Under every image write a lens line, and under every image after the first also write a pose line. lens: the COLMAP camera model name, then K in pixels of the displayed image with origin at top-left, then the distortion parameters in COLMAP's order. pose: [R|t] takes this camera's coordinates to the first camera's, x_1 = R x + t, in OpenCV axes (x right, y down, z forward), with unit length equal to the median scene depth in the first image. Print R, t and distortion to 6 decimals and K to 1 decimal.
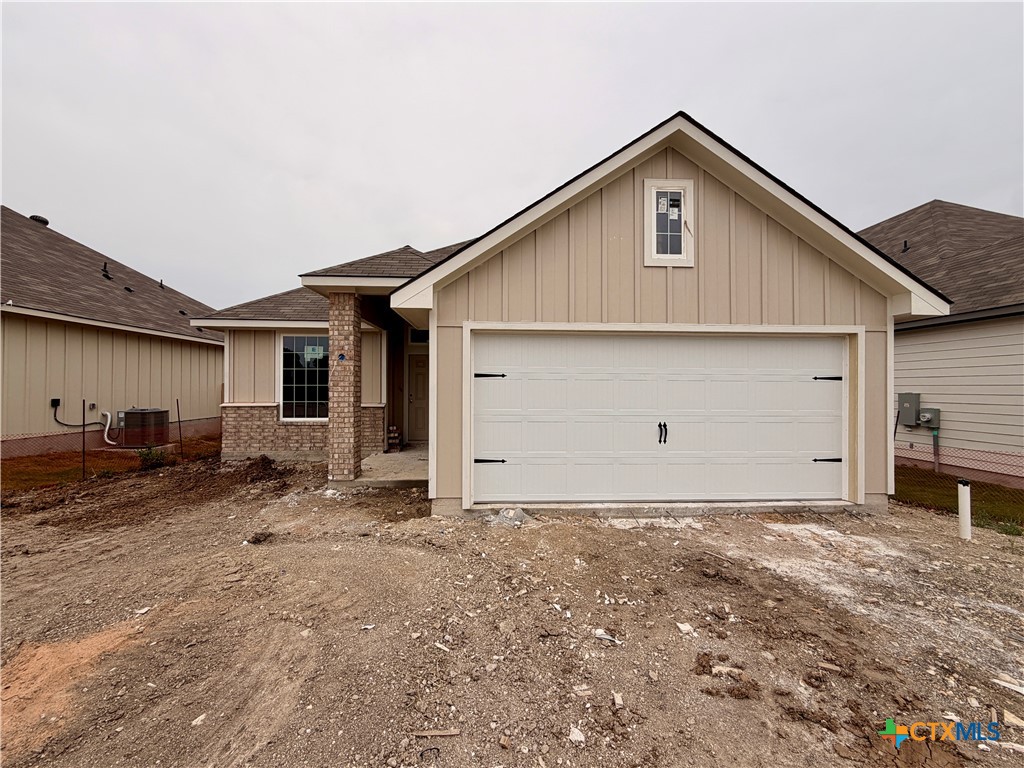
lens RADIAL K [[413.7, 0, 512.0], [0, 413.7, 384.0], [0, 0, 1]] dist [0.000506, -0.000733]
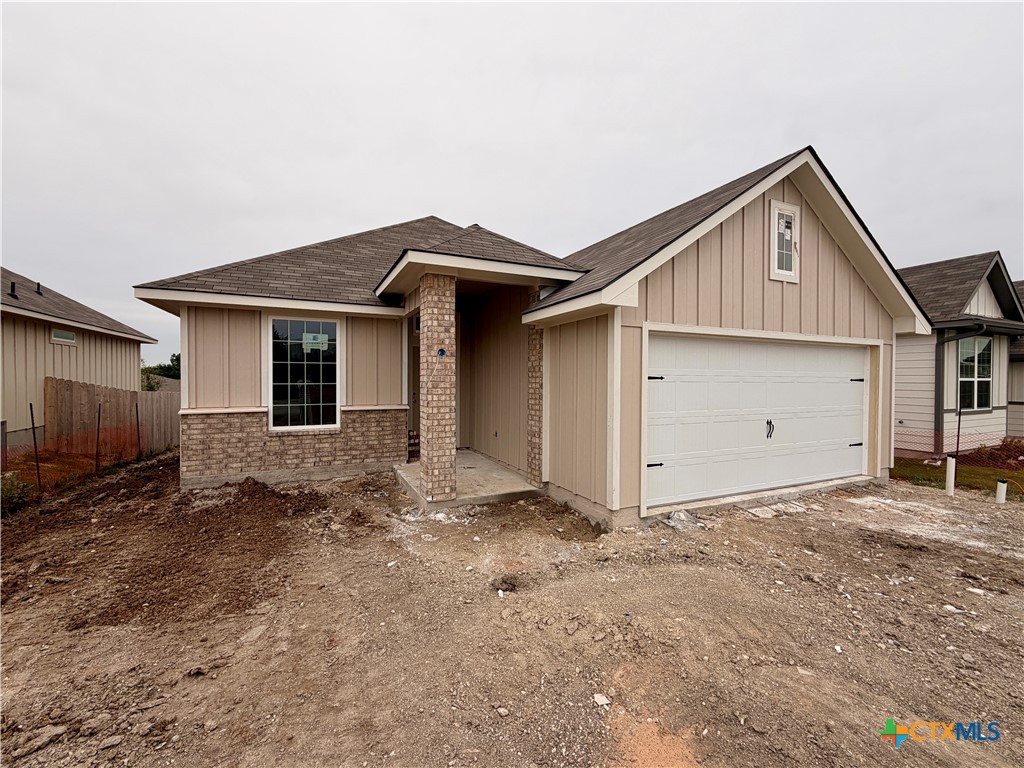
lens RADIAL K [[426.1, 0, 512.0], [0, 426.1, 384.0], [0, 0, 1]] dist [0.000480, -0.000179]
pose [[0.929110, -0.003789, 0.369785, -0.597837], [-0.004989, 0.999728, 0.022780, -0.022644], [-0.369771, -0.023010, 0.928838, 0.154823]]
